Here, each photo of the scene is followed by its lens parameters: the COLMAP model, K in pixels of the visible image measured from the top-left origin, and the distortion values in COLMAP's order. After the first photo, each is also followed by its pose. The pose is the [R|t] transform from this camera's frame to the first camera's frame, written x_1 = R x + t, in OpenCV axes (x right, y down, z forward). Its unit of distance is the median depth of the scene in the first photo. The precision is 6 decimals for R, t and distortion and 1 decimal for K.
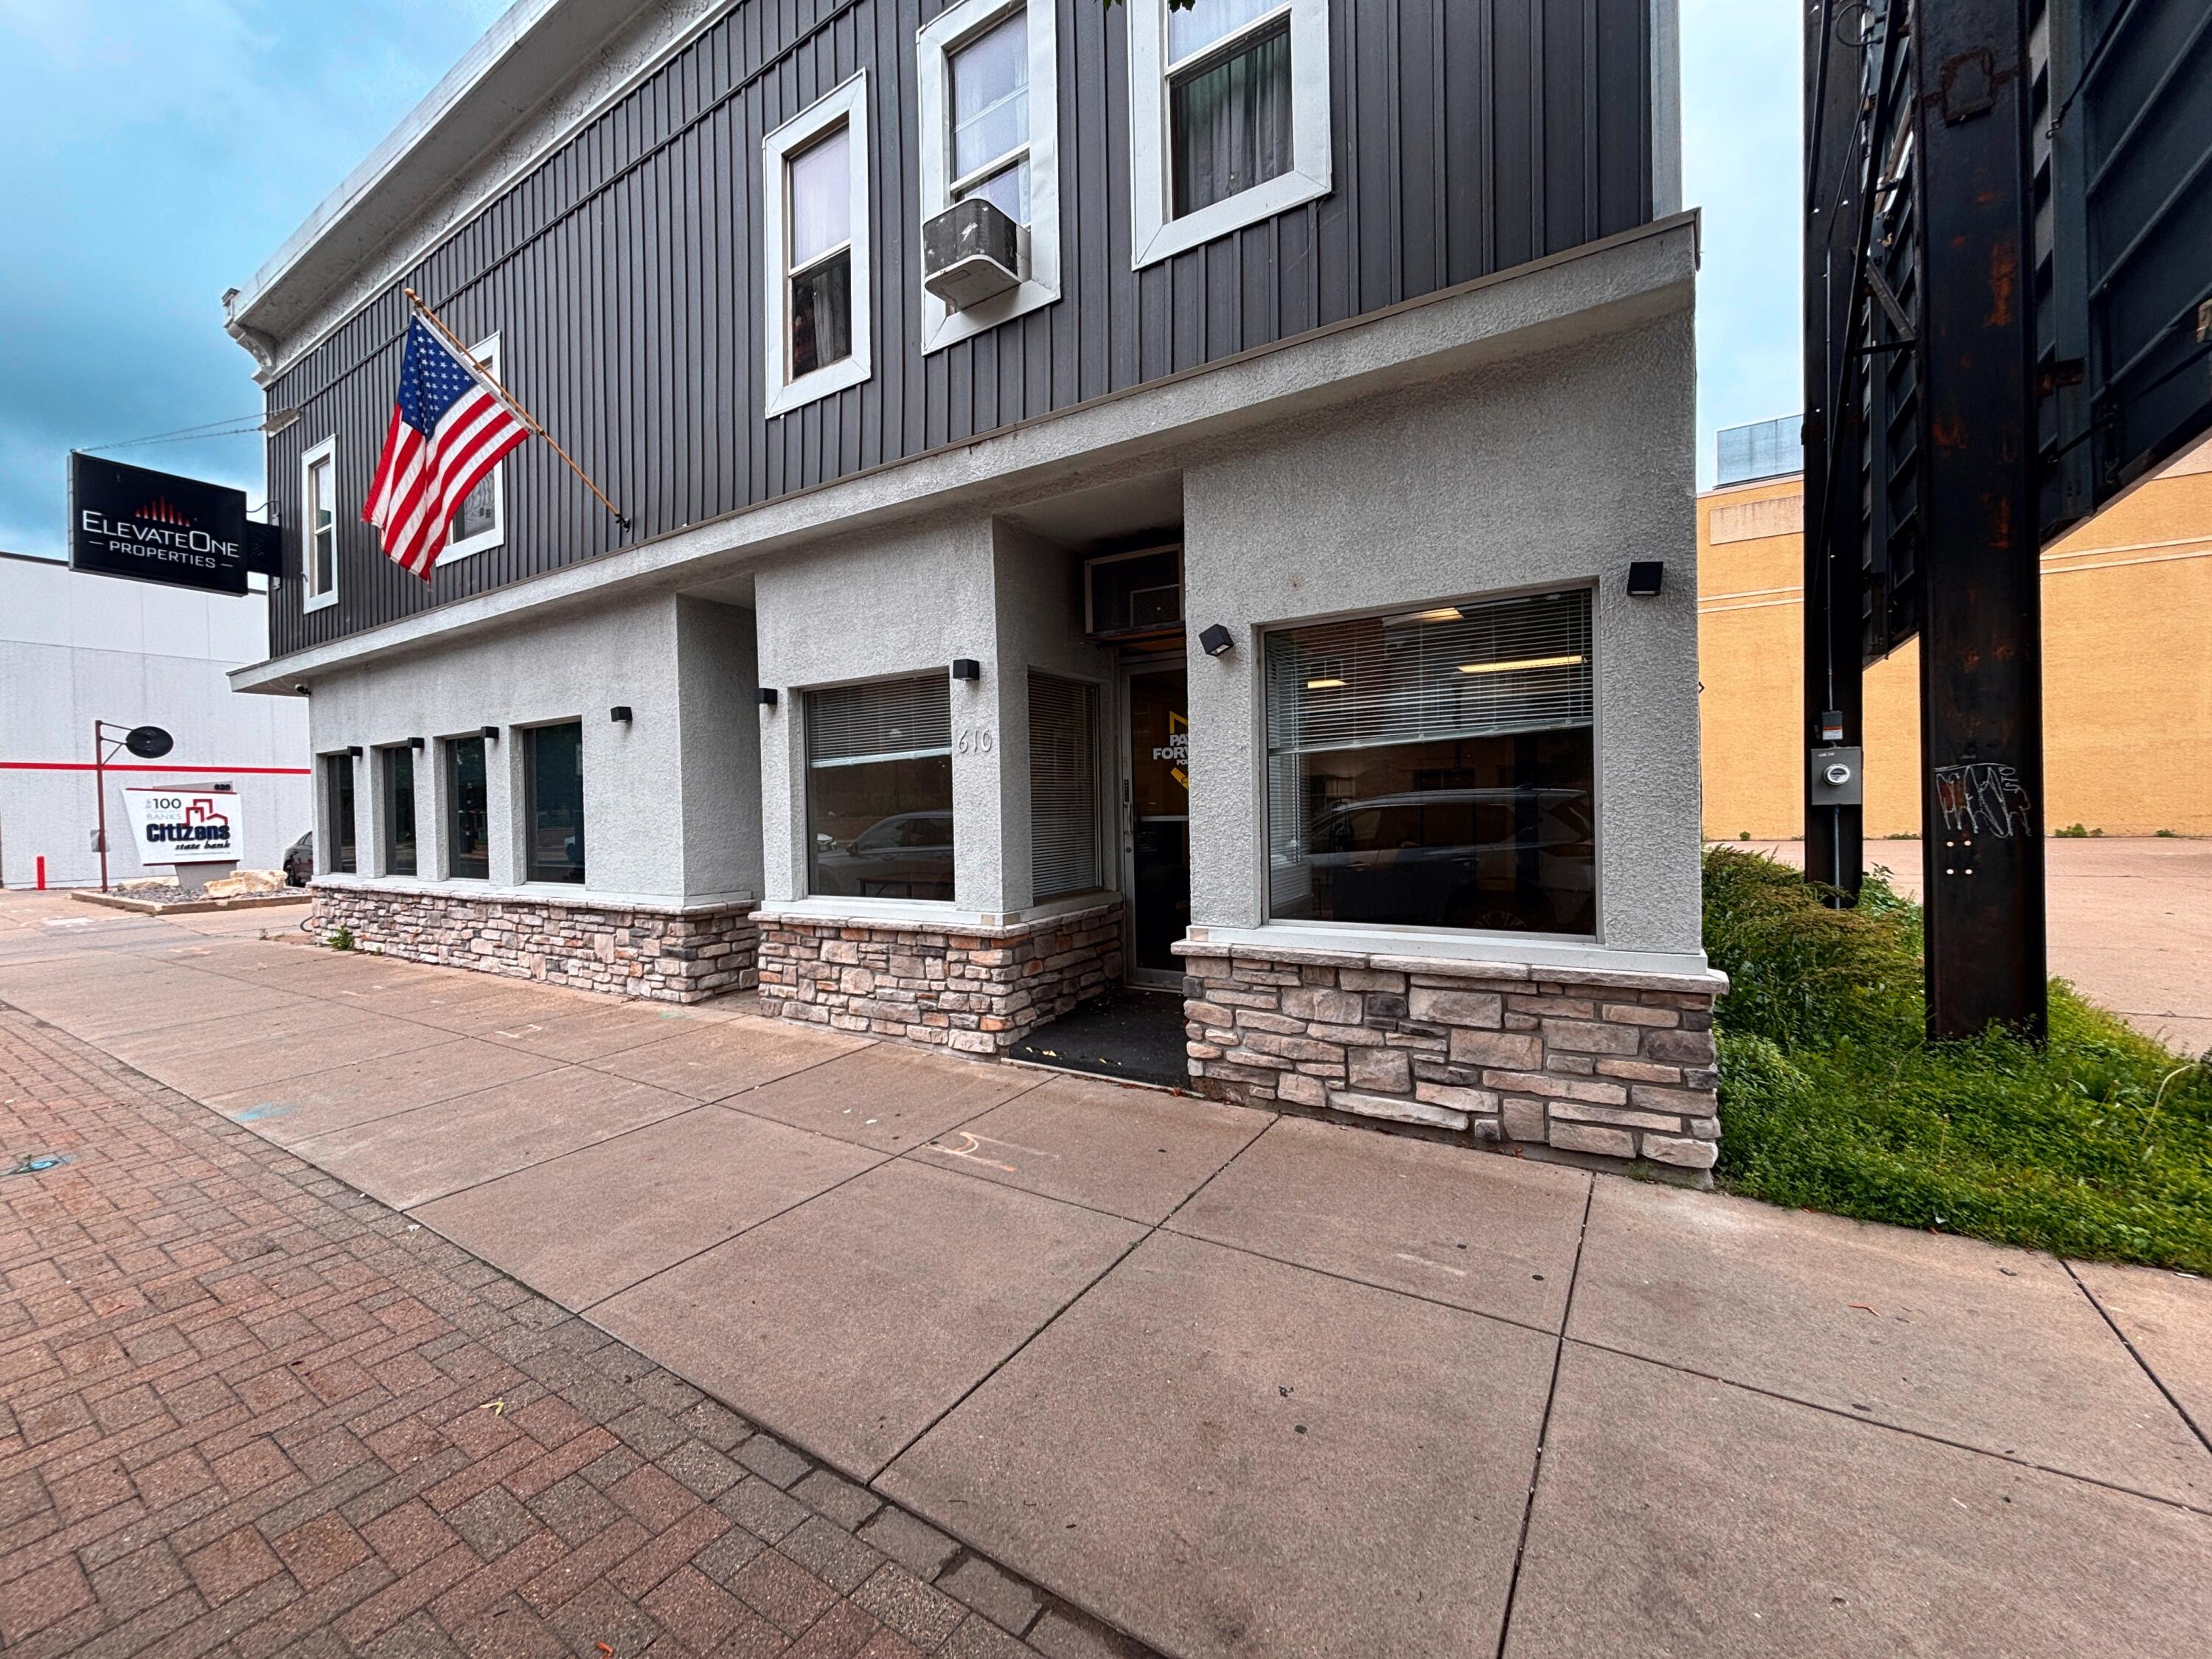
lens RADIAL K [[890.9, 0, 1100.3], [0, 890.9, 822.9], [0, 0, 1]] dist [-0.009285, 0.002999]
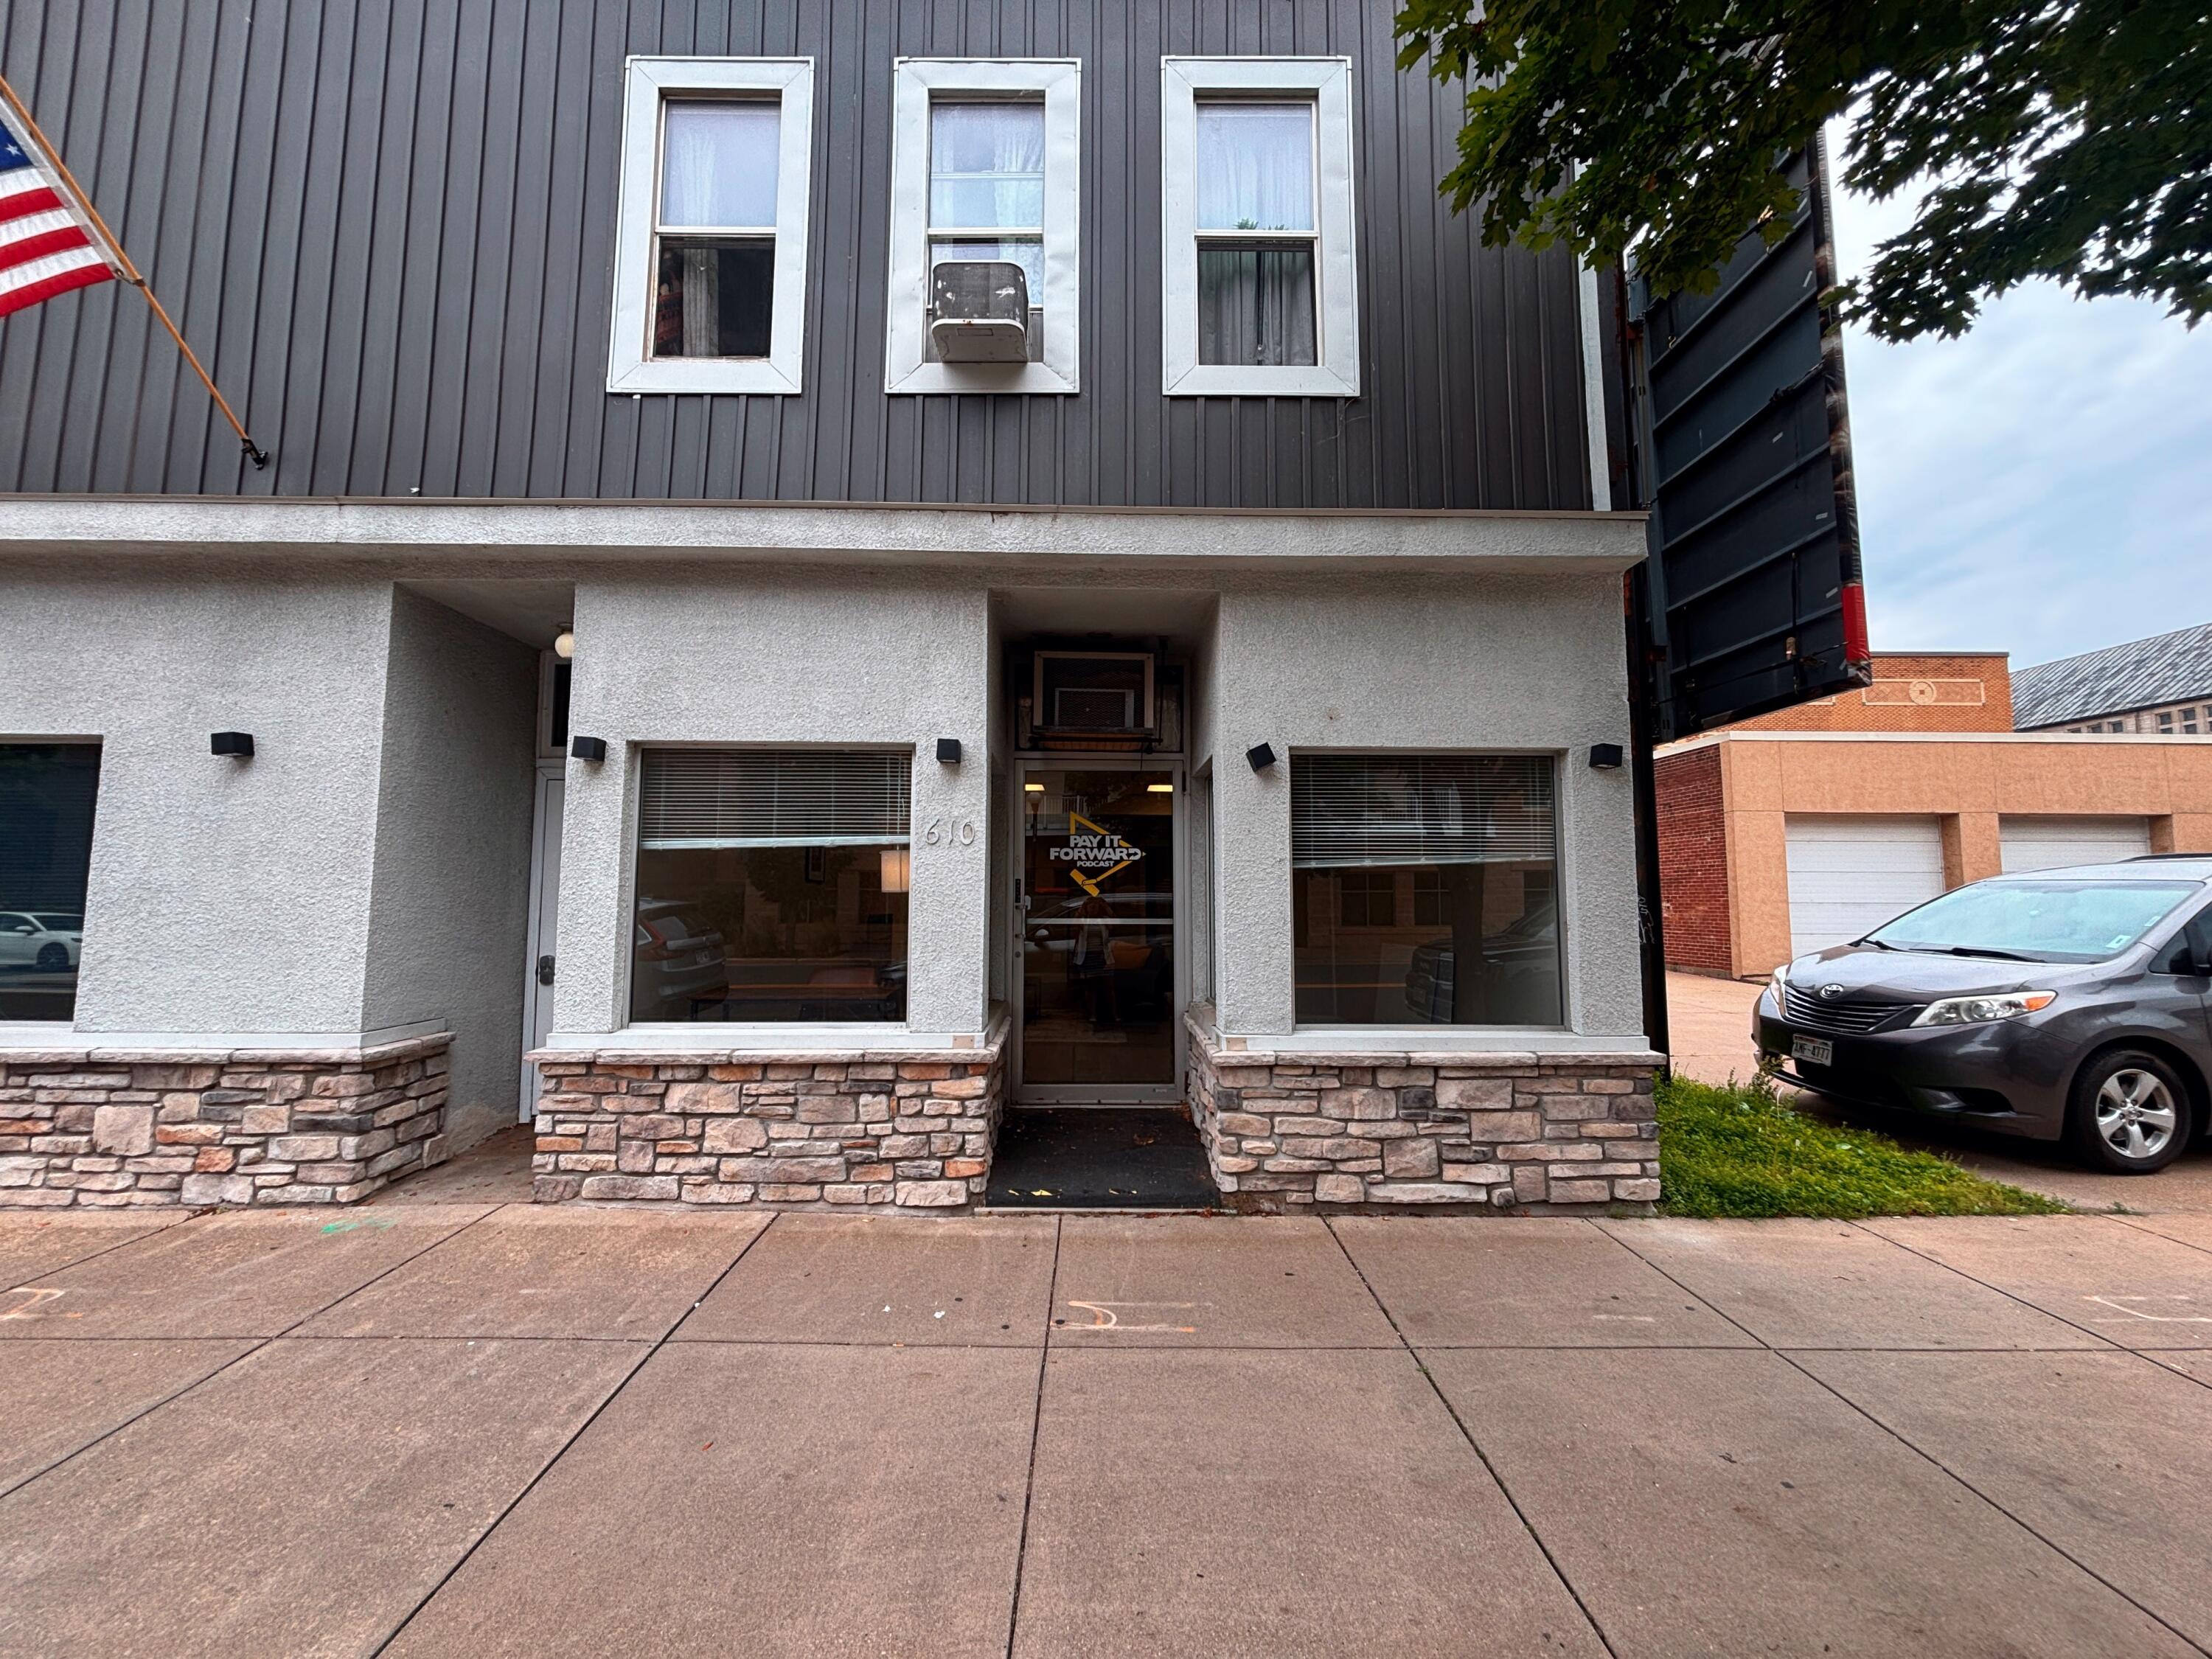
lens RADIAL K [[890.9, 0, 1101.9], [0, 890.9, 823.3], [0, 0, 1]] dist [-0.009285, 0.002999]
pose [[0.835478, 0.071395, 0.544866, -0.524869], [-0.013832, 0.993942, -0.109028, -0.009628], [-0.549350, 0.083554, 0.831405, 0.207470]]
